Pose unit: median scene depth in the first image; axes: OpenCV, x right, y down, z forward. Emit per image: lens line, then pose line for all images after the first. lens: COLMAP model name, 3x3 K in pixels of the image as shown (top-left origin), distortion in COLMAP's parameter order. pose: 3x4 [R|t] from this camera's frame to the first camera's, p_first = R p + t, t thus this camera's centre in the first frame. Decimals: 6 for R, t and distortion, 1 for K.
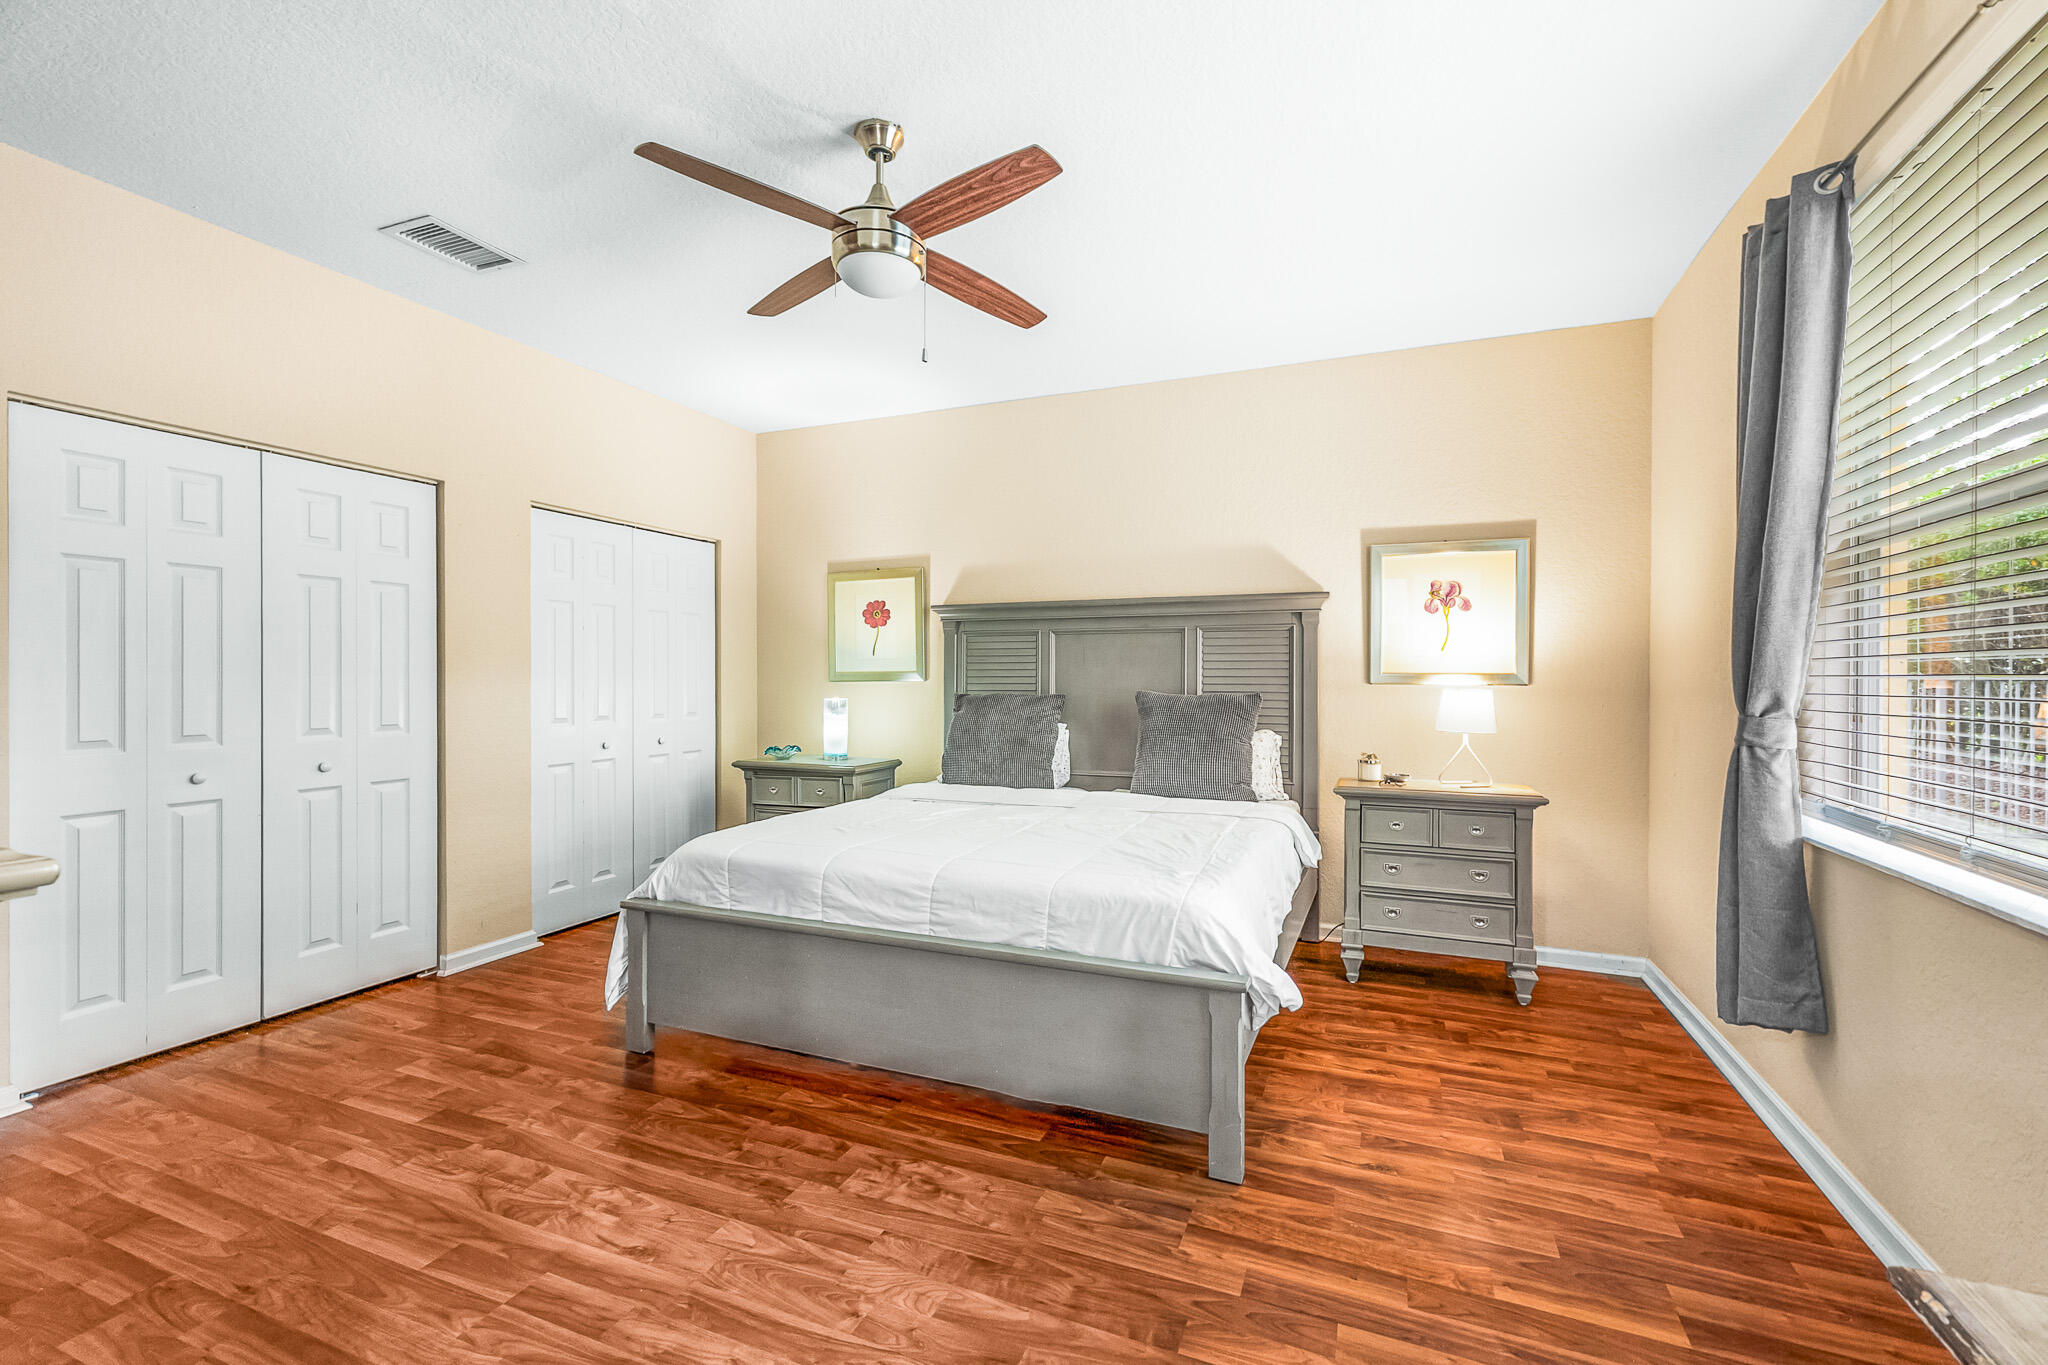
lens RADIAL K [[865.8, 0, 1031.4], [0, 865.8, 675.9], [0, 0, 1]] dist [0.008544, 0.000018]
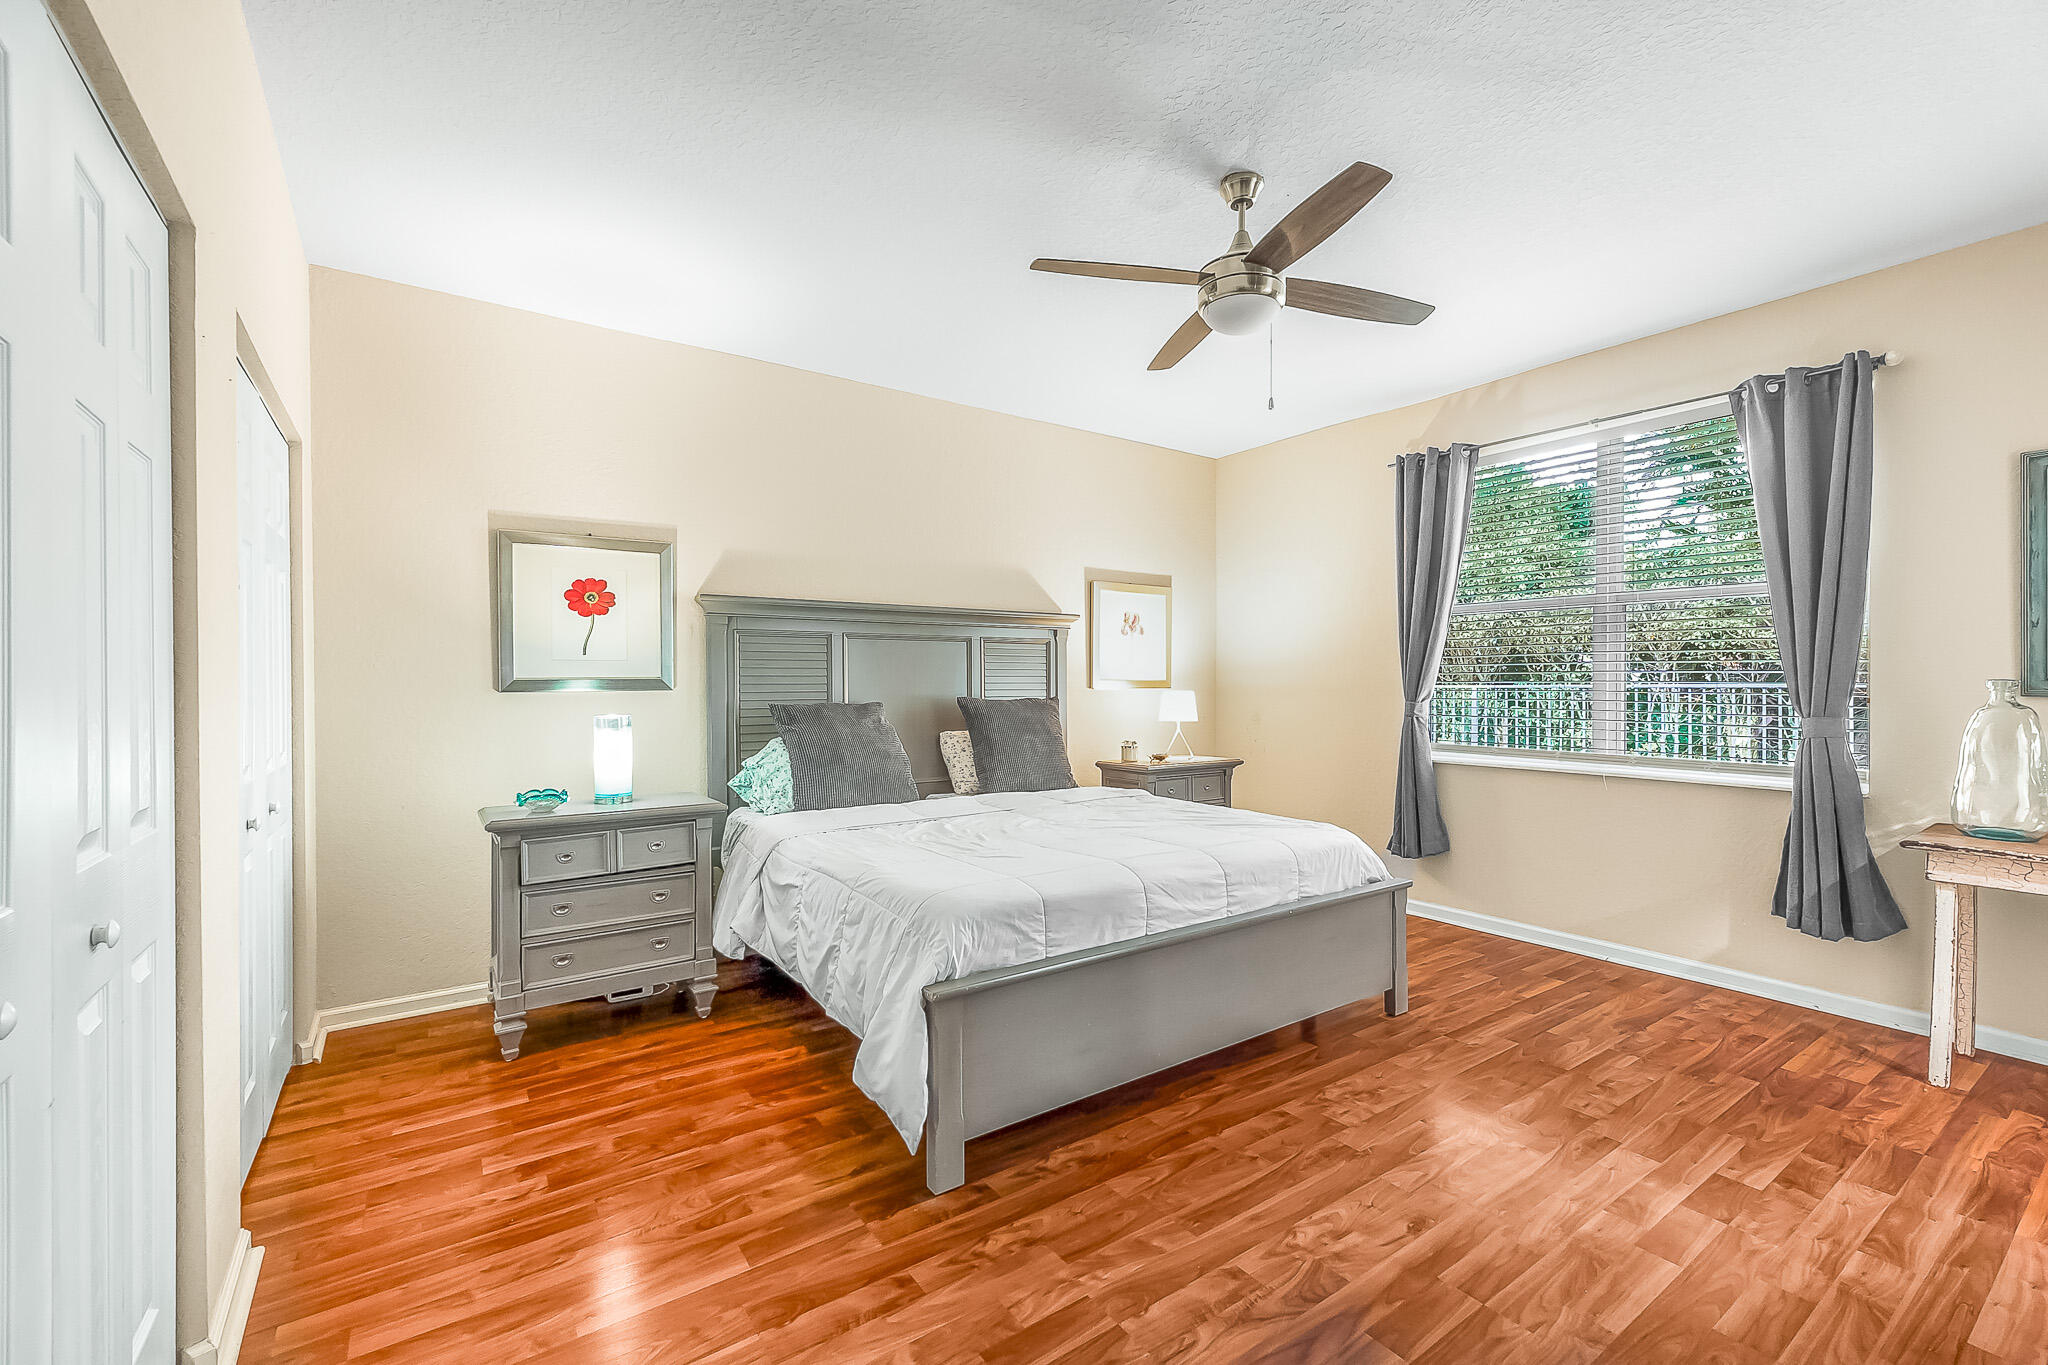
lens RADIAL K [[865.0, 0, 1039.1], [0, 865.0, 689.1], [0, 0, 1]] dist [0.008259, -0.000132]
pose [[0.535255, -0.009136, 0.844641, -1.090722], [0.003617, 0.999957, 0.008524, -0.001203], [-0.844683, -0.001507, 0.535266, 0.567455]]
